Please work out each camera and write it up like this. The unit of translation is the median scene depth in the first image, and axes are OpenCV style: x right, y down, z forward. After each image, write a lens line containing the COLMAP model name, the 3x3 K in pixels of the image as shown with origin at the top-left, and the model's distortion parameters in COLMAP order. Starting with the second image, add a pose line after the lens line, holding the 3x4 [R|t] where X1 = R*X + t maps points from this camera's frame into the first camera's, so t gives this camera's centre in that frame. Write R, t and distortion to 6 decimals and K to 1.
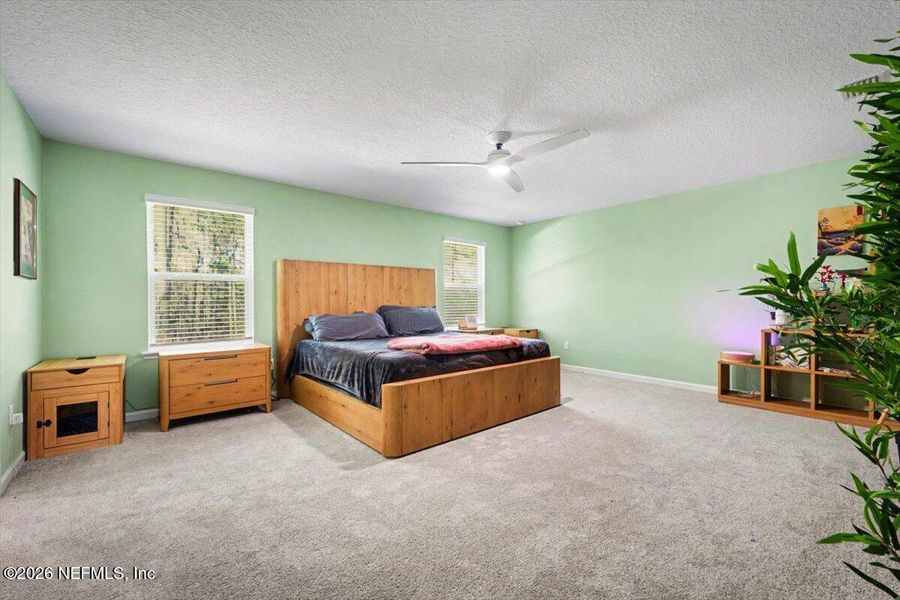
lens RADIAL K [[364.5, 0, 452.2], [0, 364.5, 301.3], [0, 0, 1]] dist [0.003068, -0.000078]
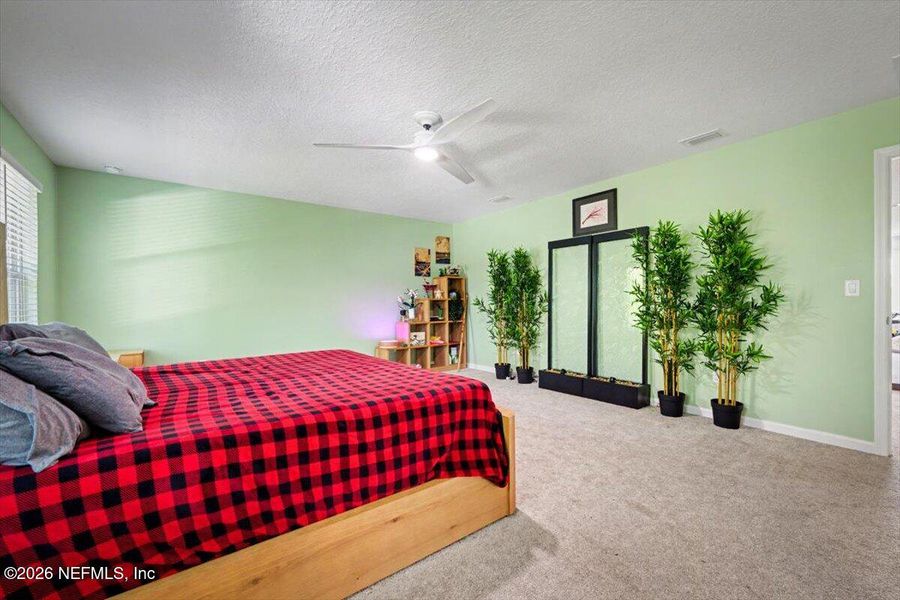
lens RADIAL K [[369.1, 0, 452.8], [0, 369.1, 303.0], [0, 0, 1]] dist [-0.000550, -0.000116]
pose [[0.065091, 0.000090, 0.997879, -0.702600], [0.004677, 0.999989, -0.000395, 0.000485], [-0.997868, 0.004693, 0.065090, 0.802092]]
